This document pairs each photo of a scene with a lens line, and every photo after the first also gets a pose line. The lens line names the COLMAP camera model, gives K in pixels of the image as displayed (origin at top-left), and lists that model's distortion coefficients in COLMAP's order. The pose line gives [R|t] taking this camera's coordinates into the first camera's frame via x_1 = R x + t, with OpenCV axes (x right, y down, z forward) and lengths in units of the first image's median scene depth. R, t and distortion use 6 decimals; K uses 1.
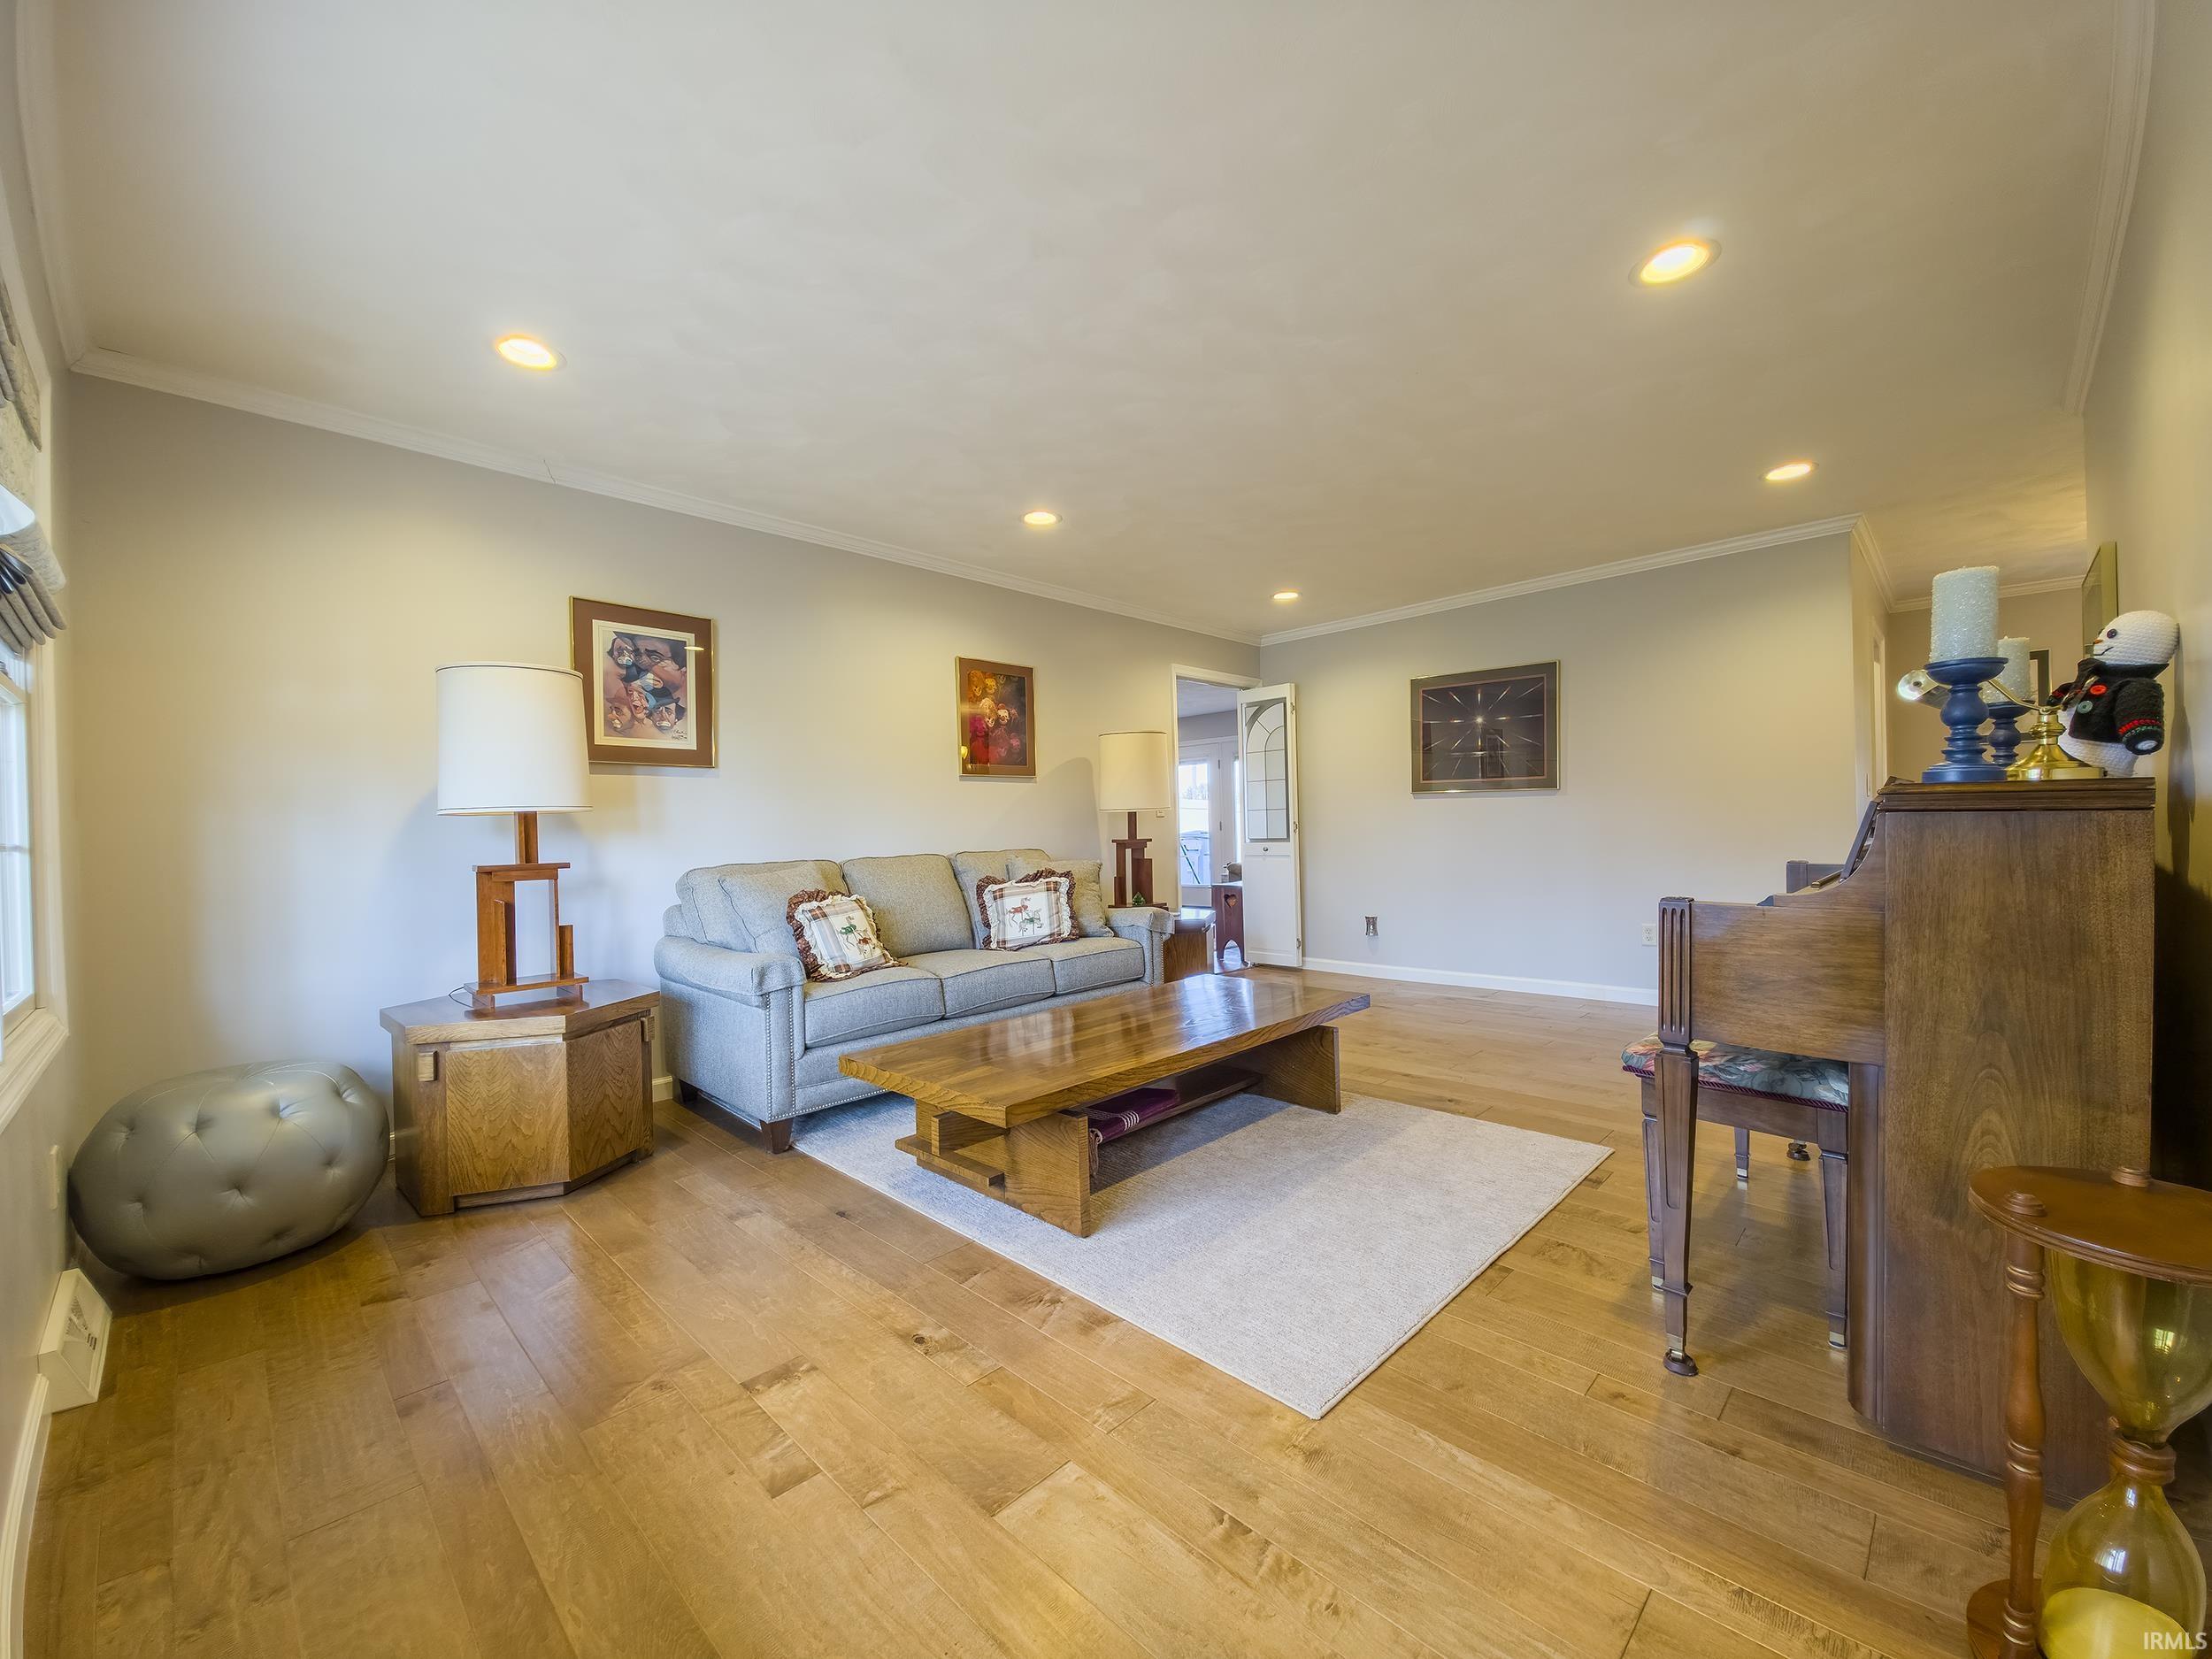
lens RADIAL K [[884.1, 0, 1114.2], [0, 884.1, 837.1], [0, 0, 1]] dist [0.000997, -0.000777]
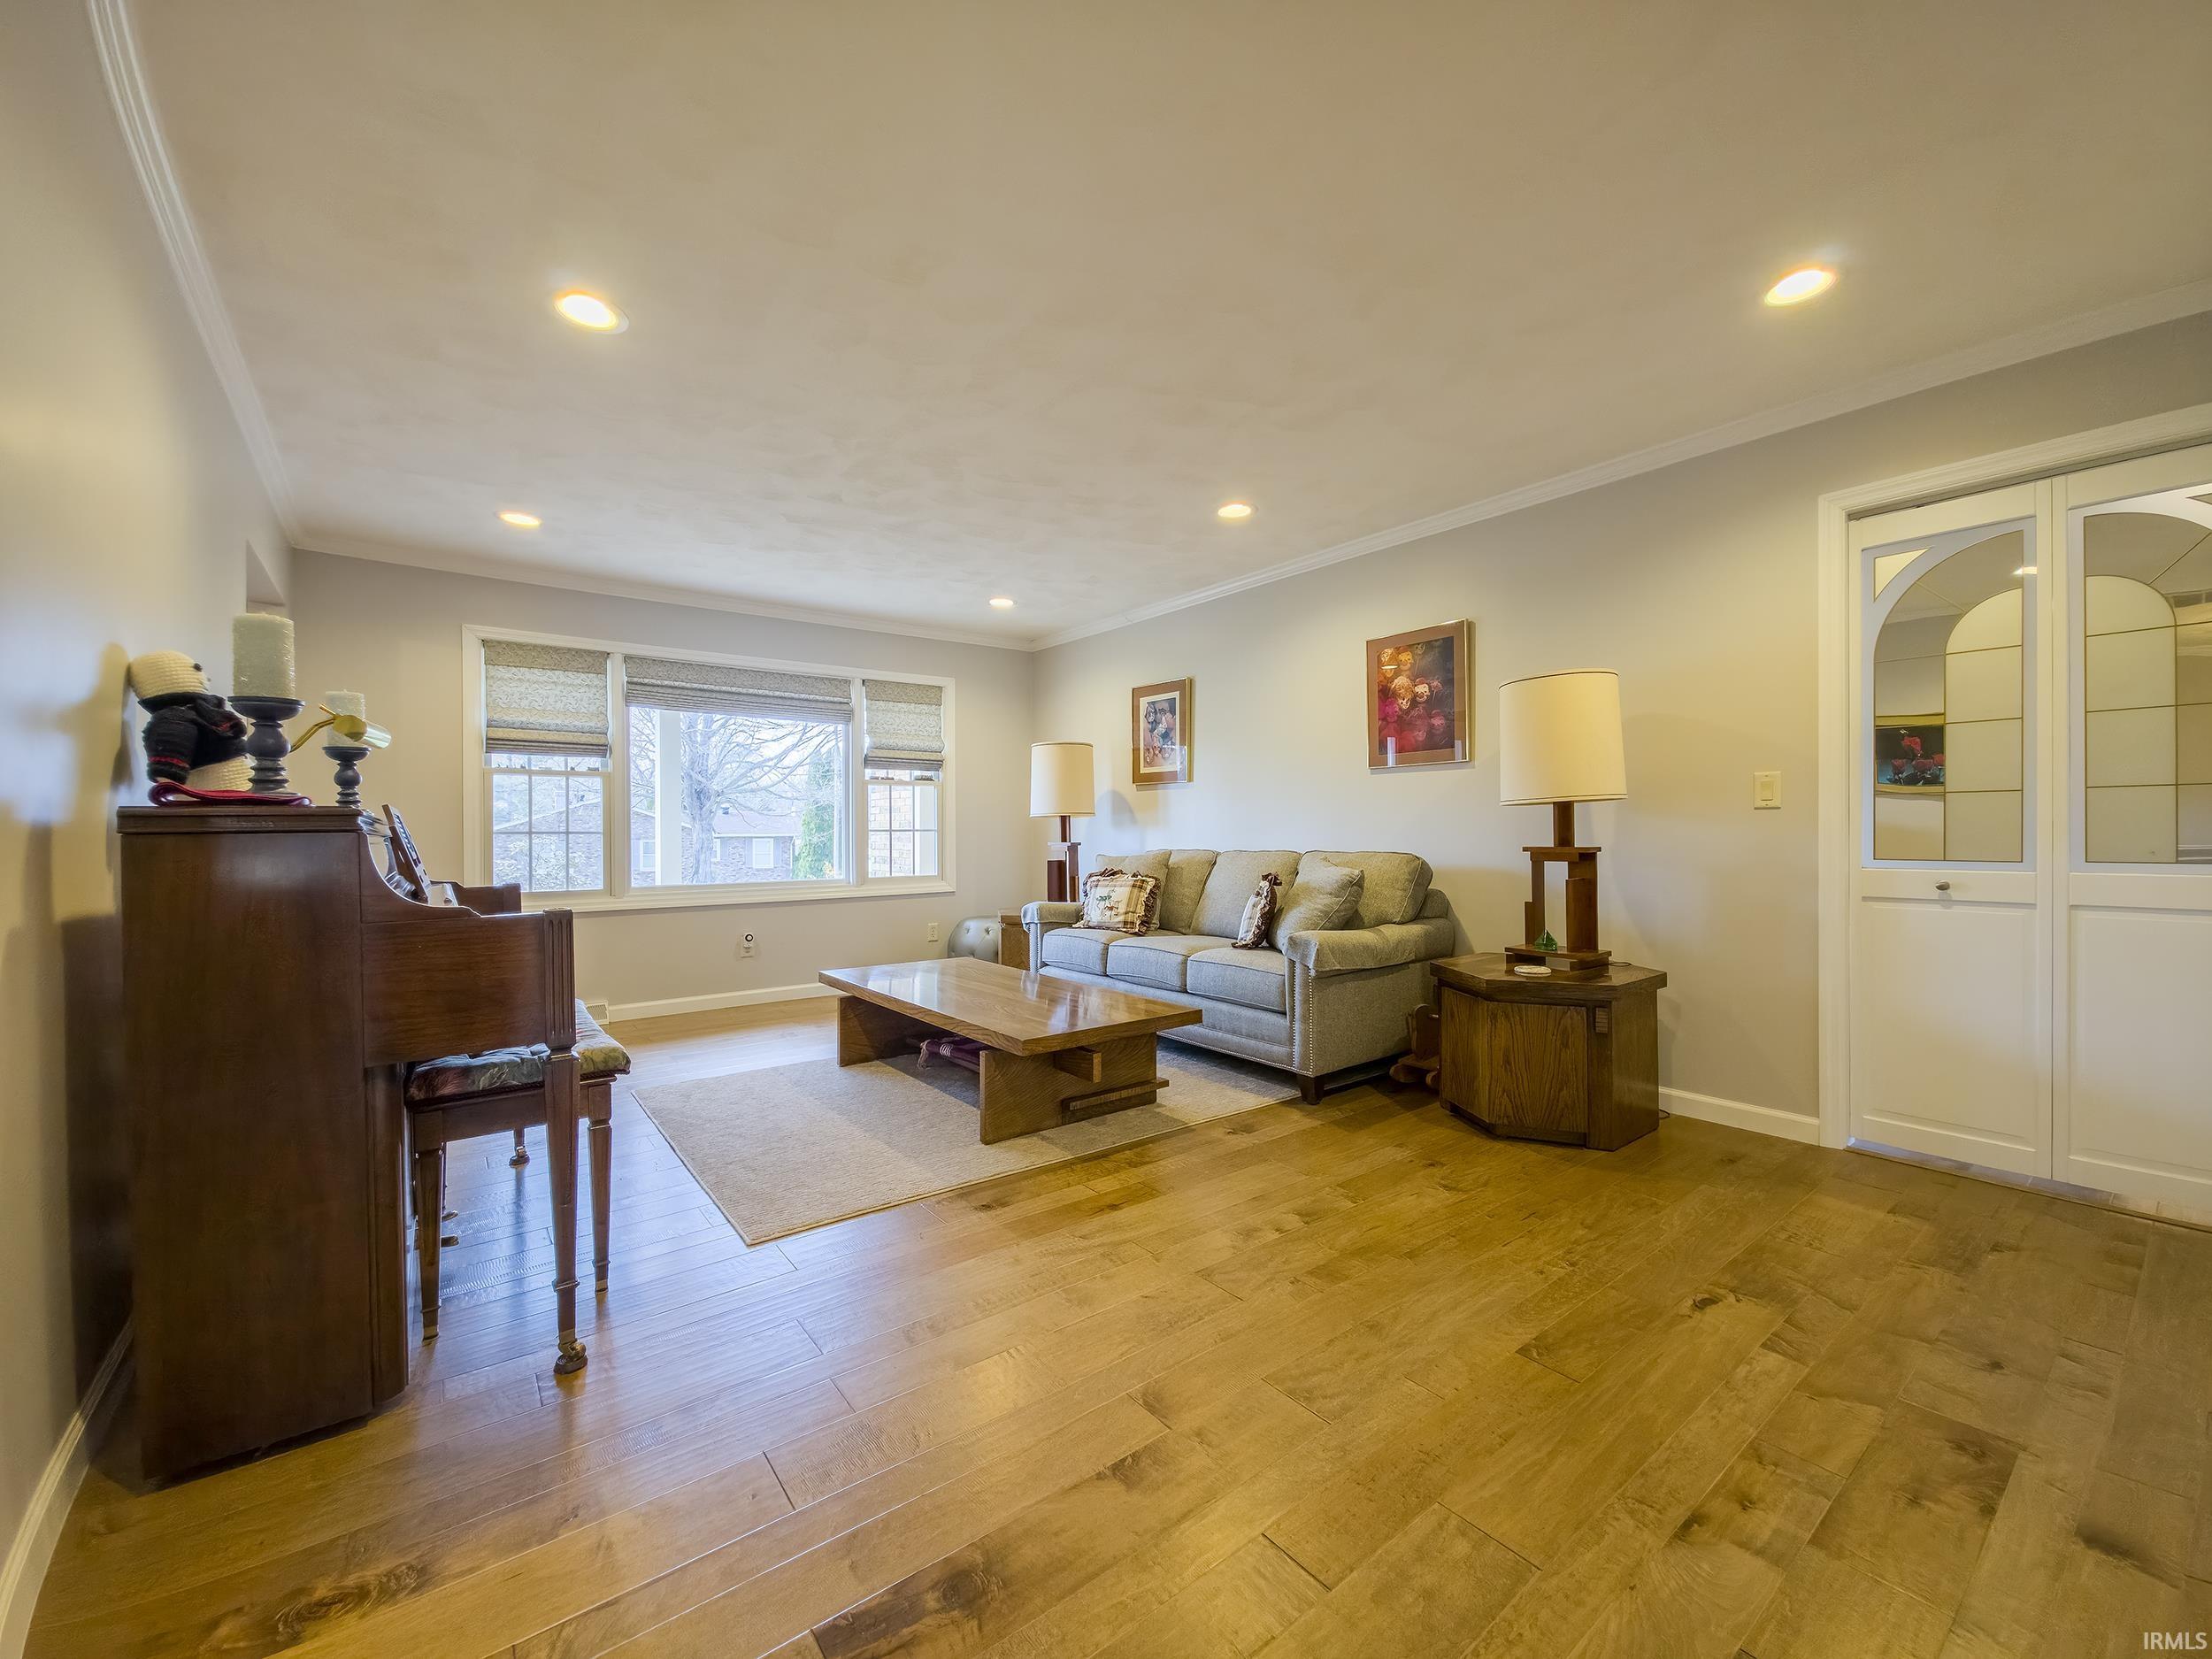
lens RADIAL K [[884.1, 0, 1114.2], [0, 884.1, 837.1], [0, 0, 1]] dist [0.000997, -0.000777]
pose [[-0.135630, 0.031947, -0.990244, 1.079945], [0.000655, 0.999483, 0.032155, -0.038665], [0.990759, 0.003712, -0.135581, 1.187168]]
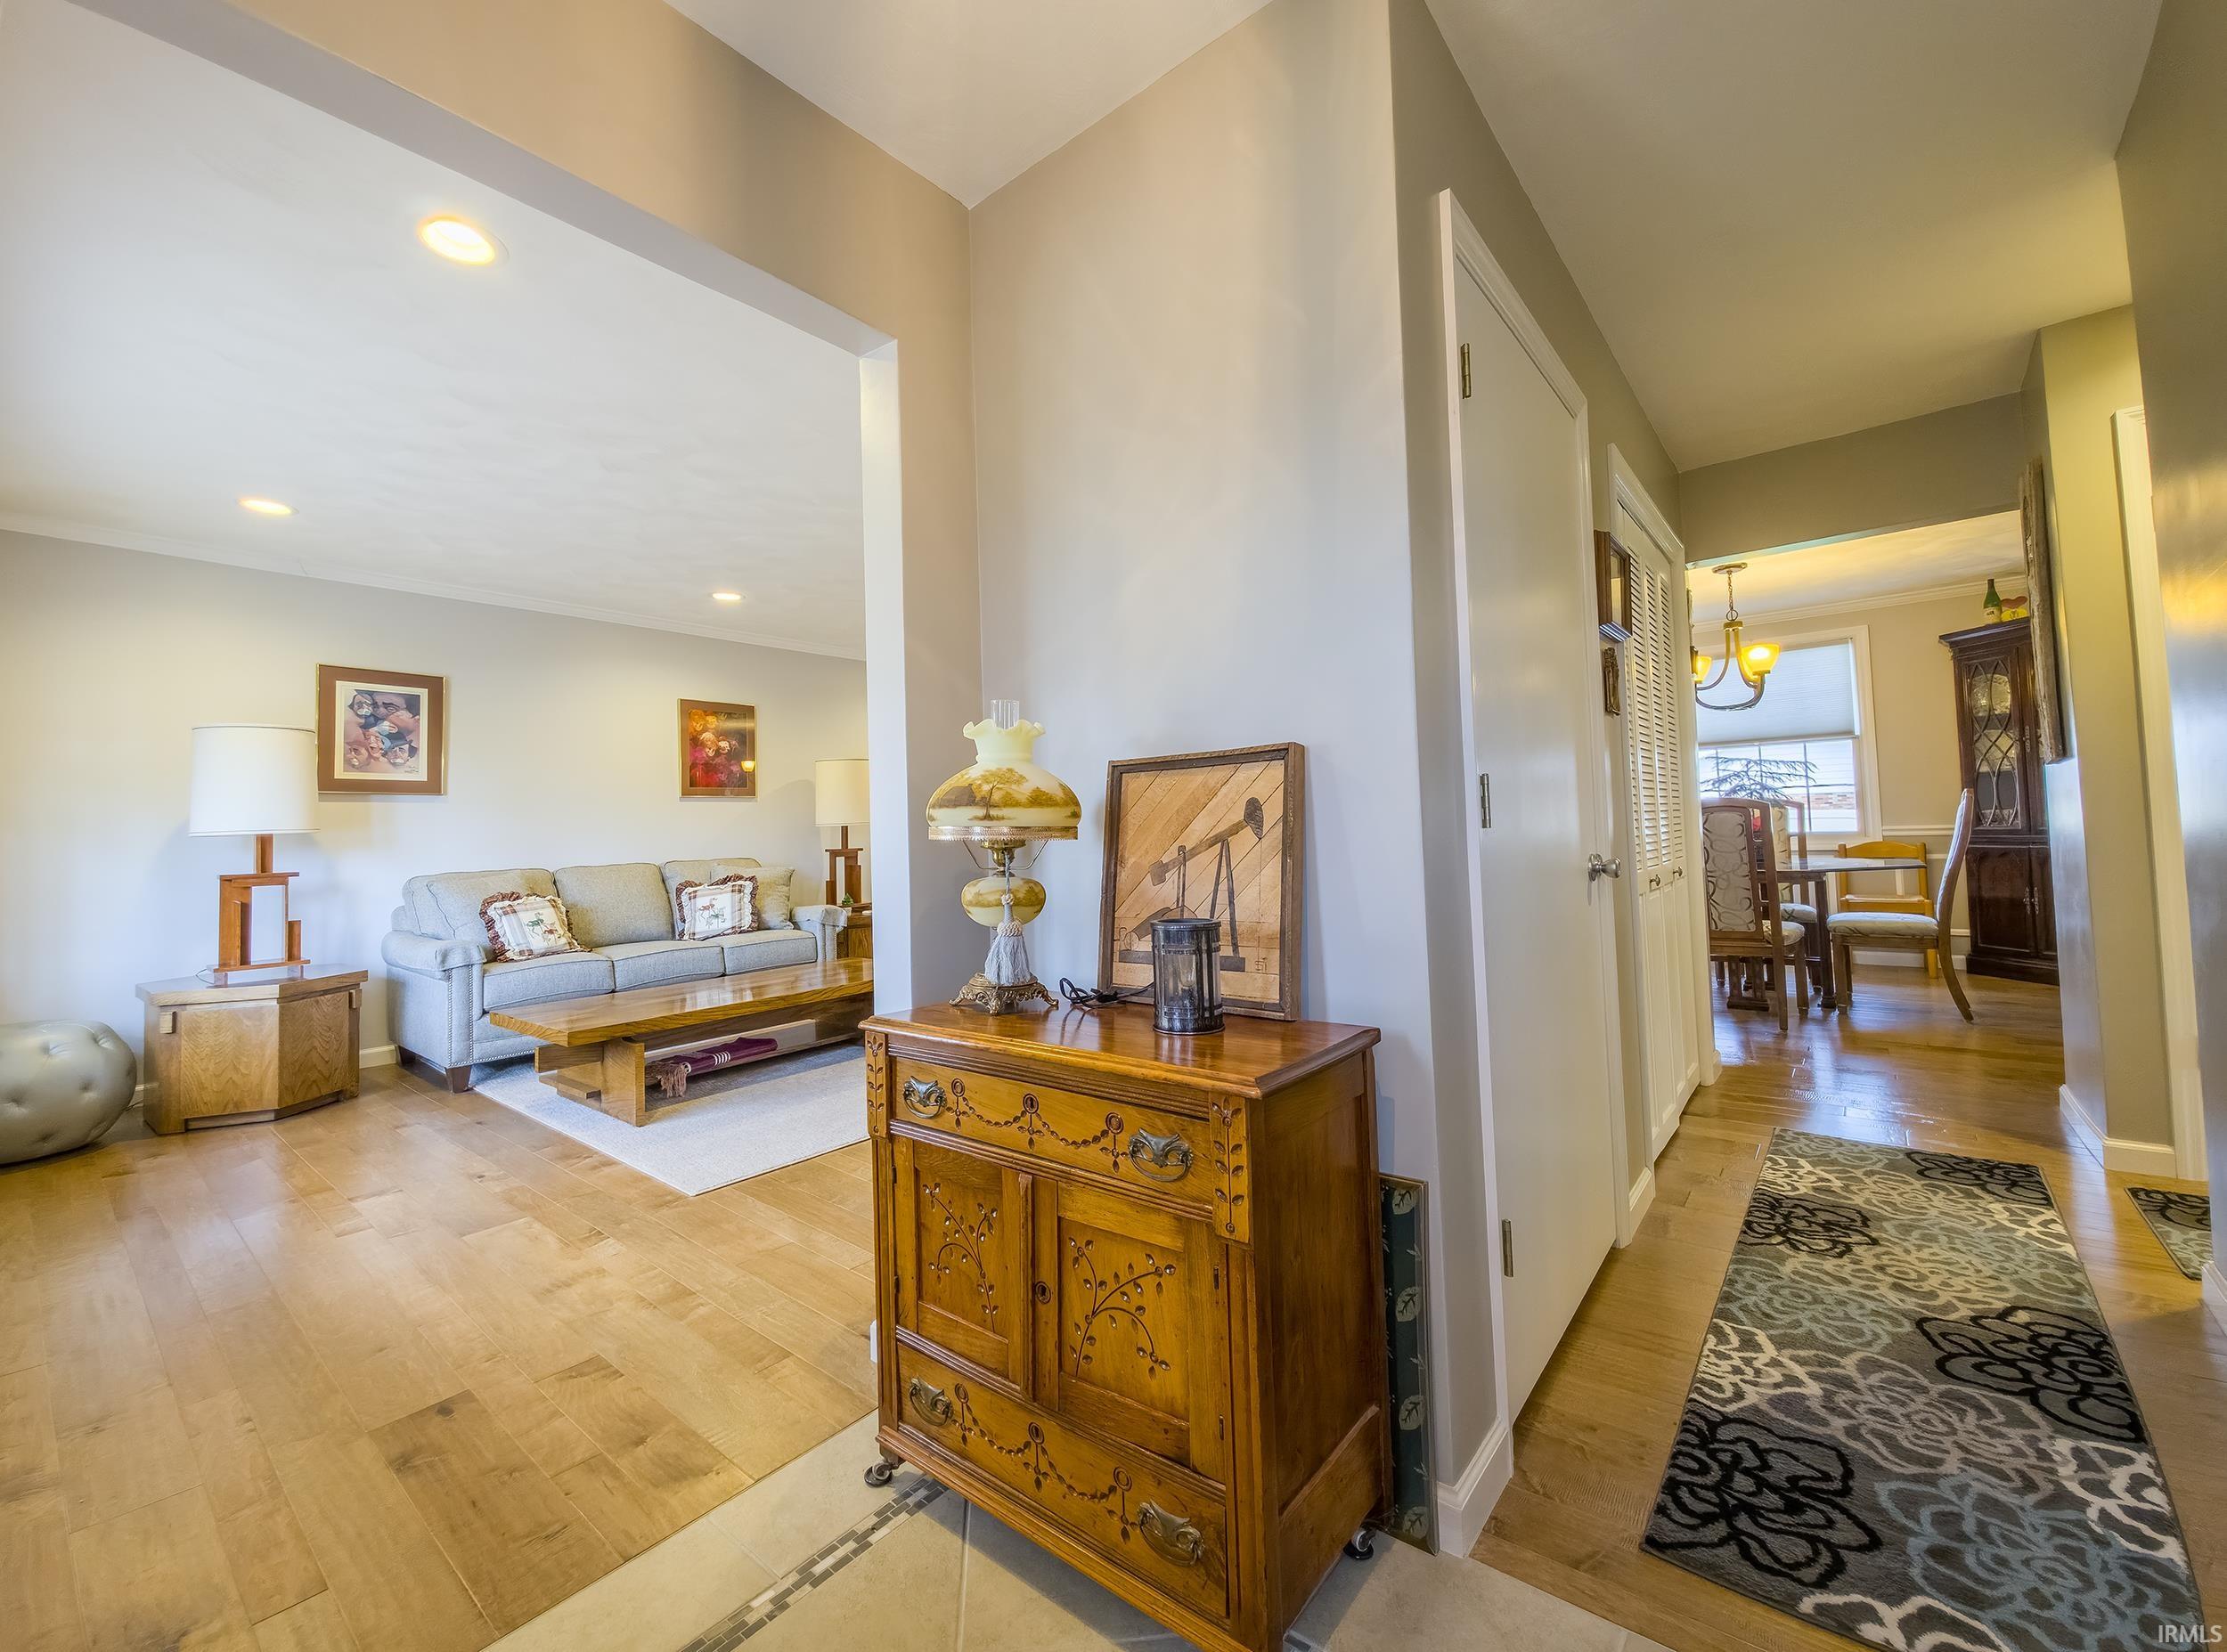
lens RADIAL K [[913.1, 0, 1092.1], [0, 913.1, 795.2], [0, 0, 1]] dist [-0.000093, -0.004236]
pose [[0.996702, -0.001866, 0.081126, 0.391109], [0.006051, 0.998662, -0.051365, -0.007416], [-0.080922, 0.051686, 0.995379, -0.388394]]
